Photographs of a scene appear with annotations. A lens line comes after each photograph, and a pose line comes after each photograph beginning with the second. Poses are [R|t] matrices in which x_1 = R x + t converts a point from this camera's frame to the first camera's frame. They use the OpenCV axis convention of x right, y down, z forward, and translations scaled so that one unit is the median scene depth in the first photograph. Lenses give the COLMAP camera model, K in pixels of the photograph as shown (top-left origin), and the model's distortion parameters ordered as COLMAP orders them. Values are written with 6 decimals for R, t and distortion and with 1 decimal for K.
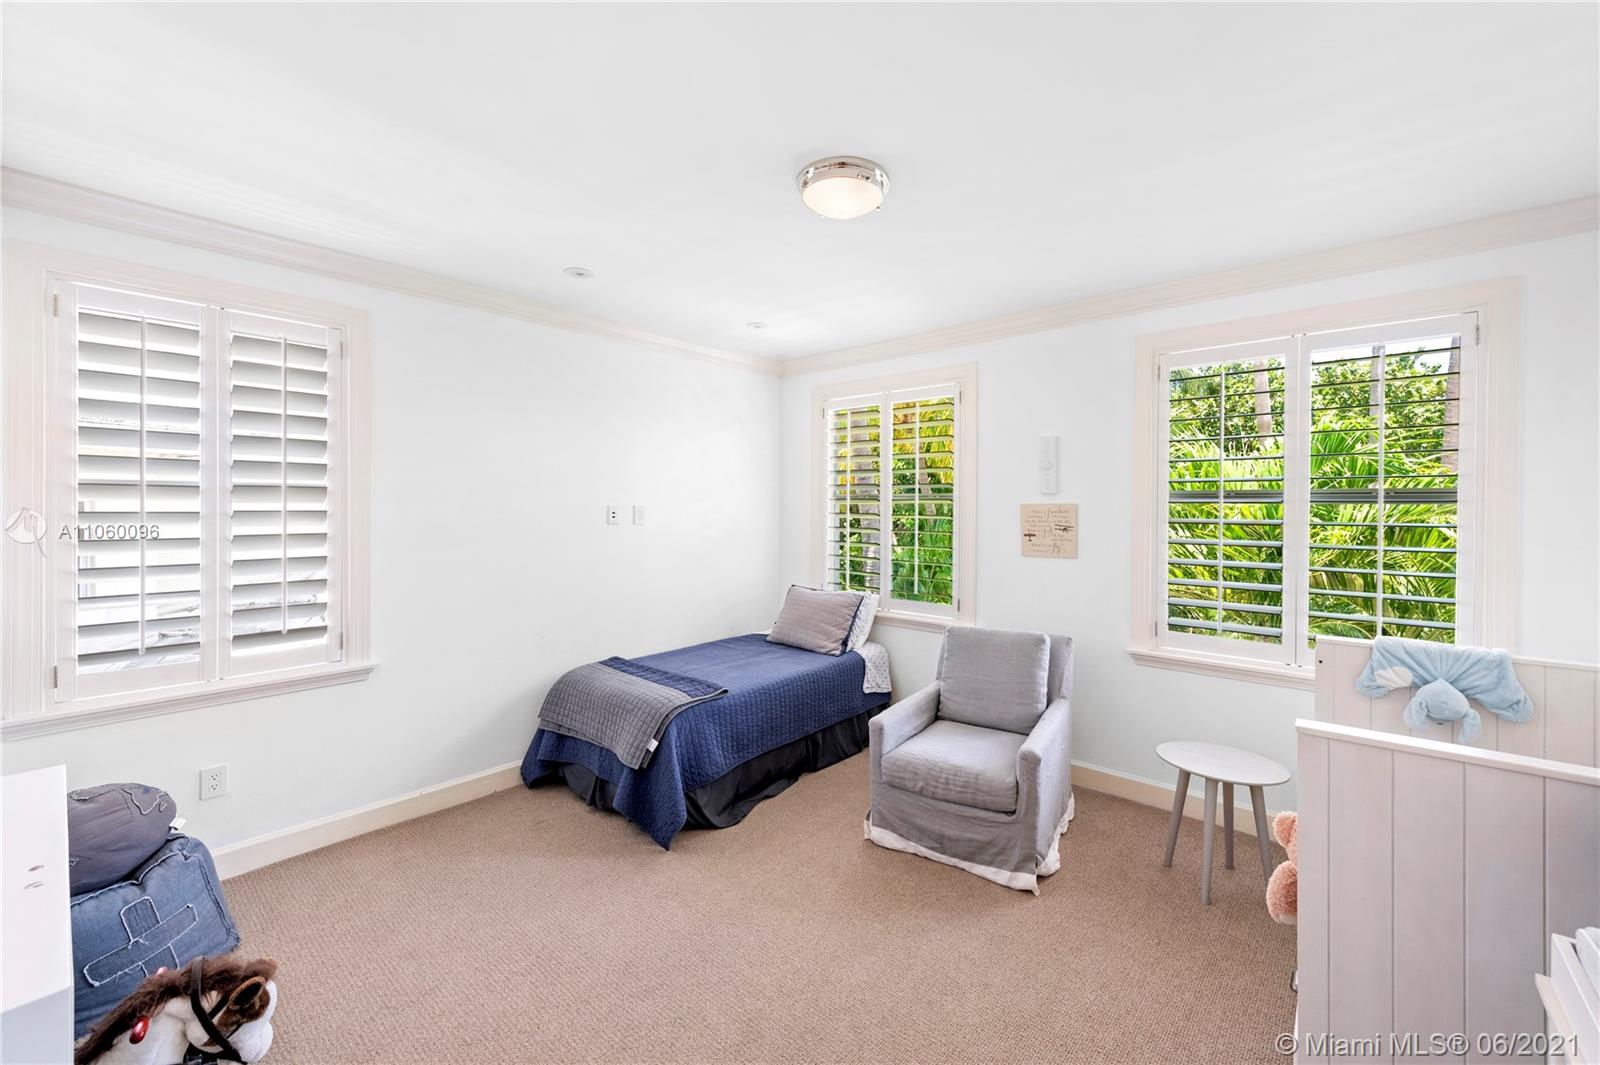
lens RADIAL K [[635.3, 0, 803.4], [0, 635.3, 518.3], [0, 0, 1]] dist [-0.001073, -0.000037]
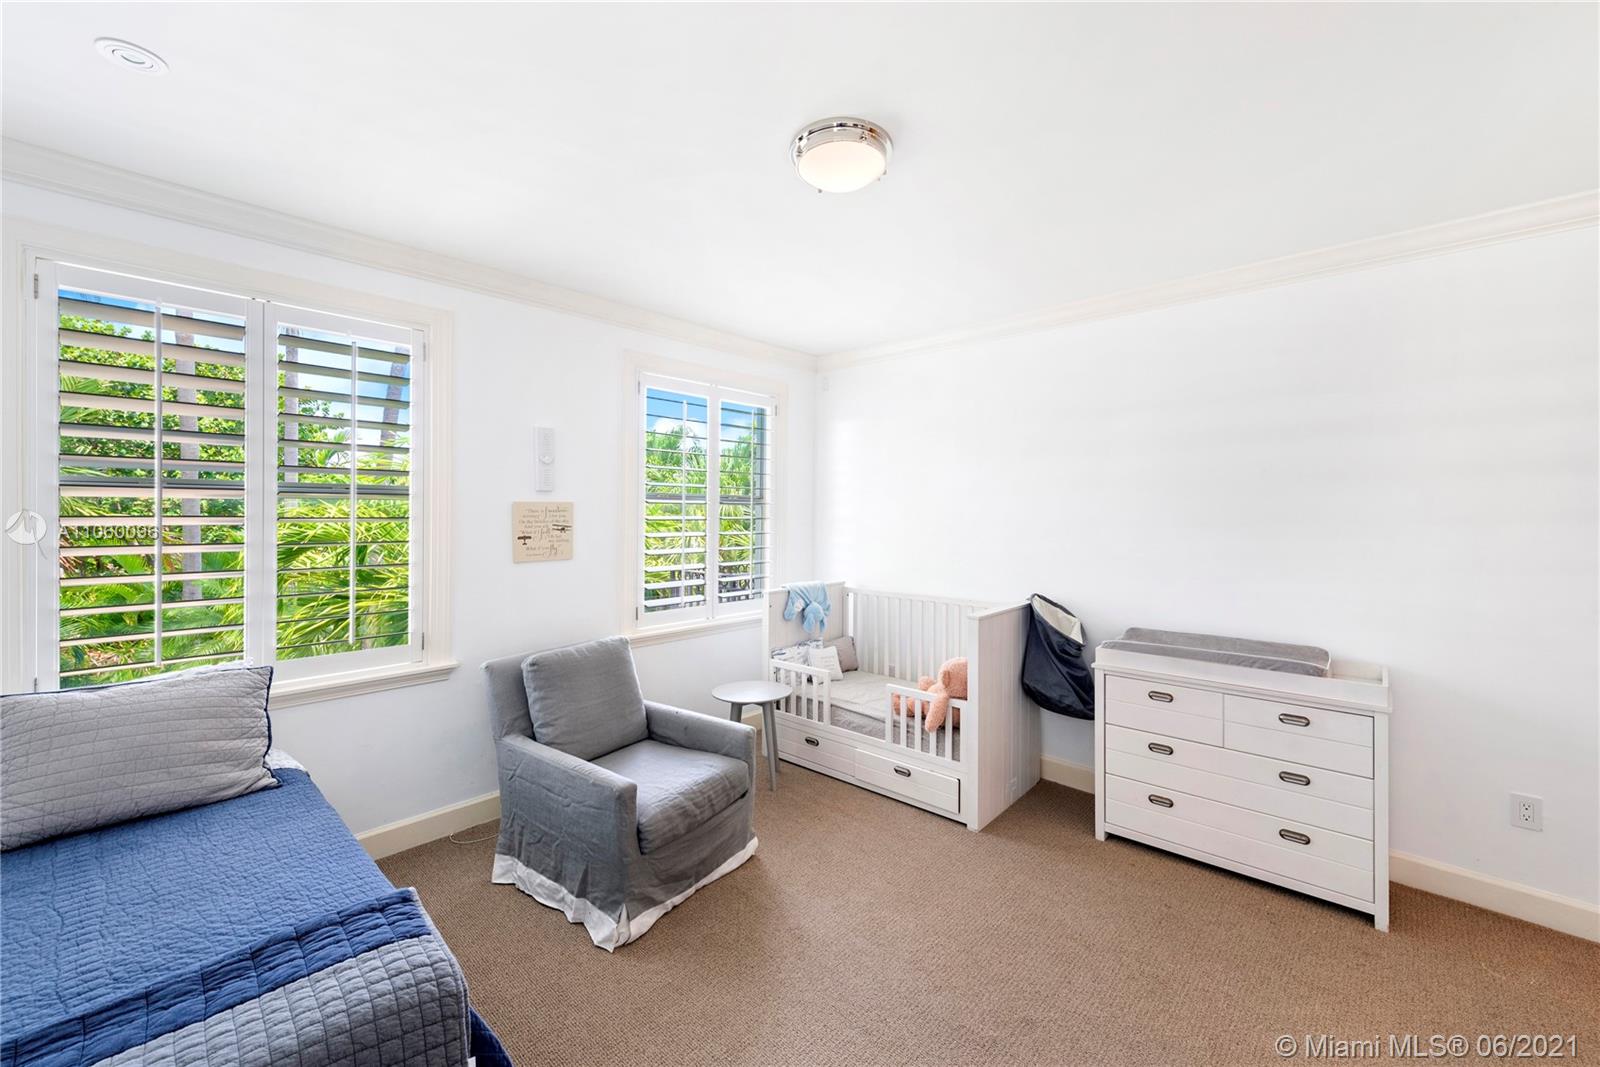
lens RADIAL K [[634.7, 0, 802.8], [0, 634.7, 521.3], [0, 0, 1]] dist [0.010221, -0.000070]
pose [[0.028429, -0.024845, 0.999287, -0.570020], [0.005865, 0.999678, 0.024688, -0.017335], [-0.999579, 0.005159, 0.028565, 0.675490]]
